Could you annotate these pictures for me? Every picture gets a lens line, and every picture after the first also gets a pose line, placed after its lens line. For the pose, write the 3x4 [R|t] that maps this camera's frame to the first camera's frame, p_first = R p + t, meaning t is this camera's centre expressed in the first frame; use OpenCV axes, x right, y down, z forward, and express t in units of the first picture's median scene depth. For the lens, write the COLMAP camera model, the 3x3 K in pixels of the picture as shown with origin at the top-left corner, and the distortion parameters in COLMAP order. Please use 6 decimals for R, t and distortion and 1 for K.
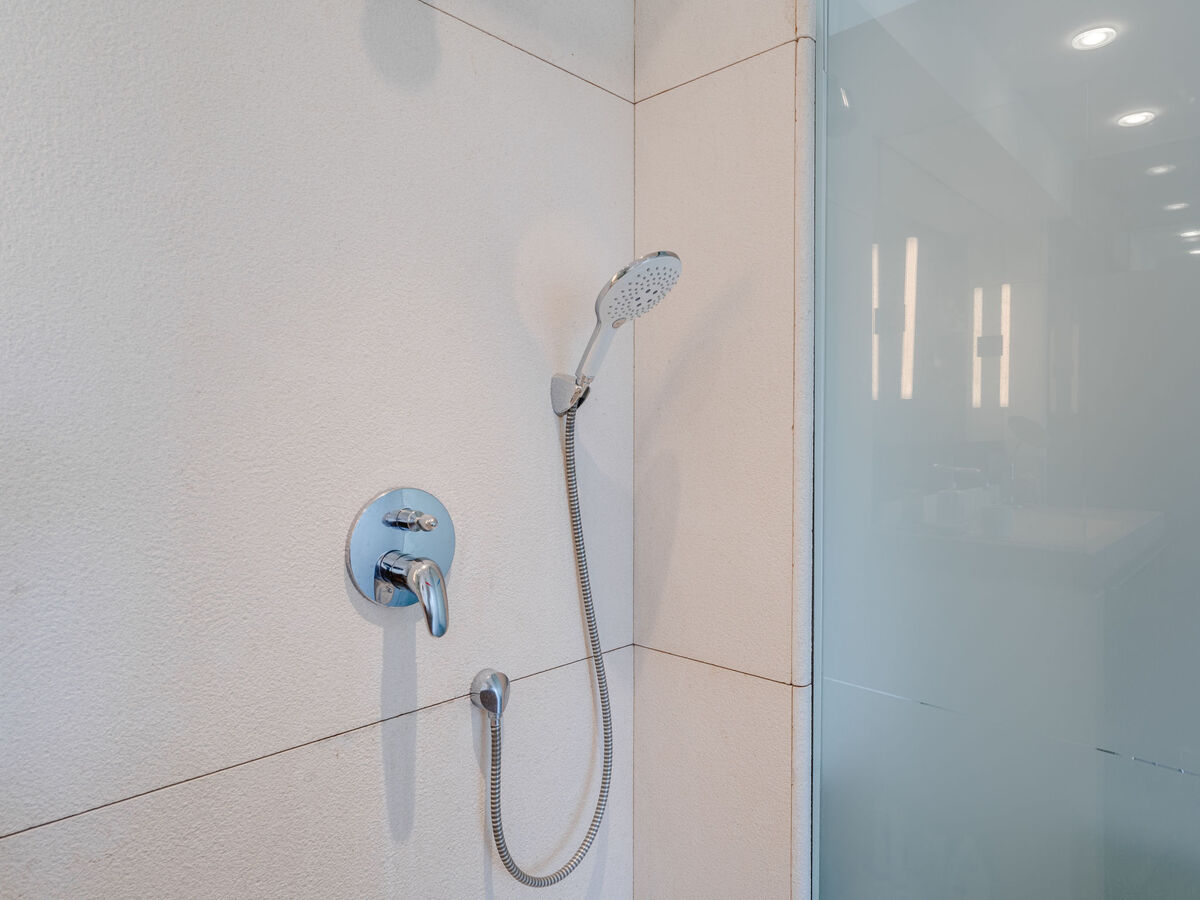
lens RADIAL K [[734.2, 0, 581.0], [0, 734.2, 442.6], [0, 0, 1]] dist [-0.002894, 0.000504]
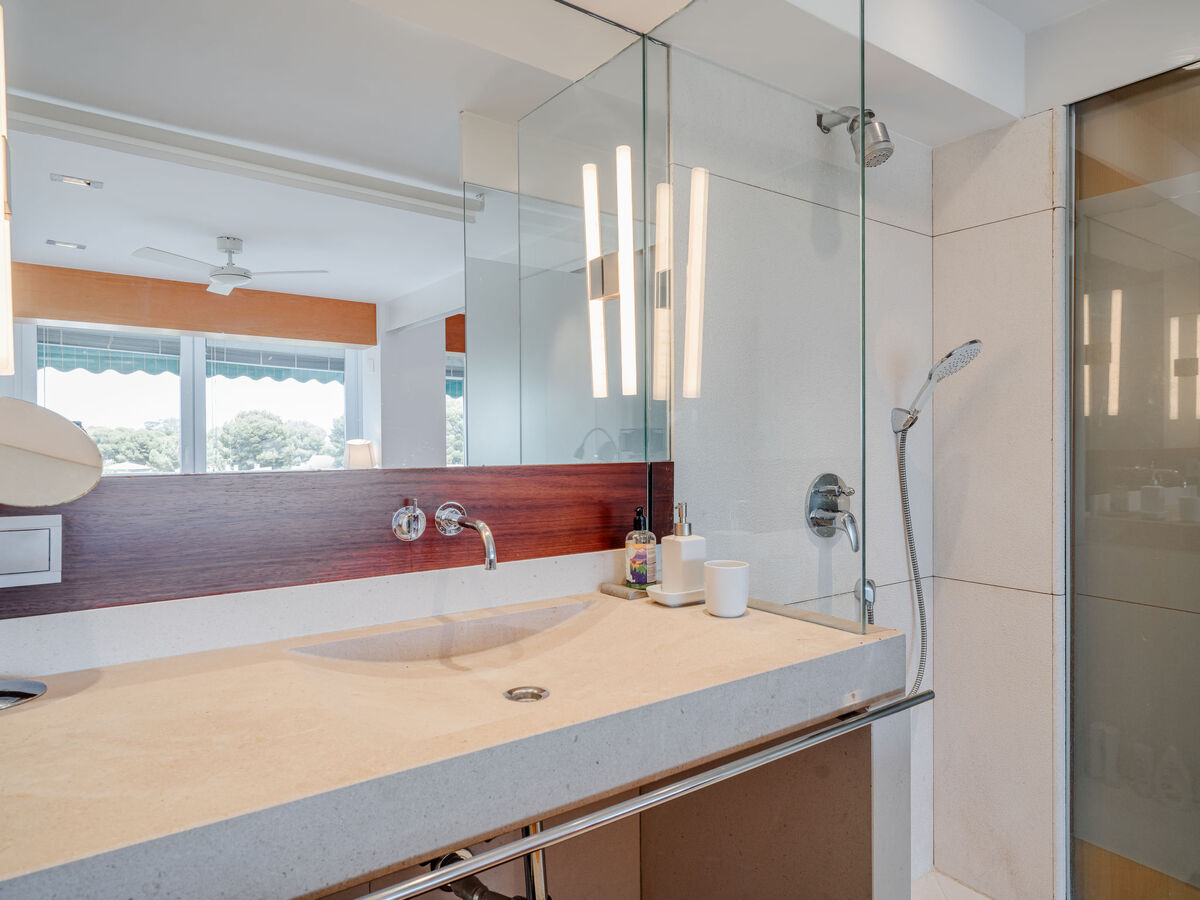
lens RADIAL K [[734.2, 0, 581.0], [0, 734.2, 442.6], [0, 0, 1]] dist [-0.002894, 0.000504]
pose [[0.983209, -0.002669, -0.182466, -0.397375], [0.000701, 0.999941, -0.010848, 0.002610], [0.182484, 0.010538, 0.983152, -0.719813]]
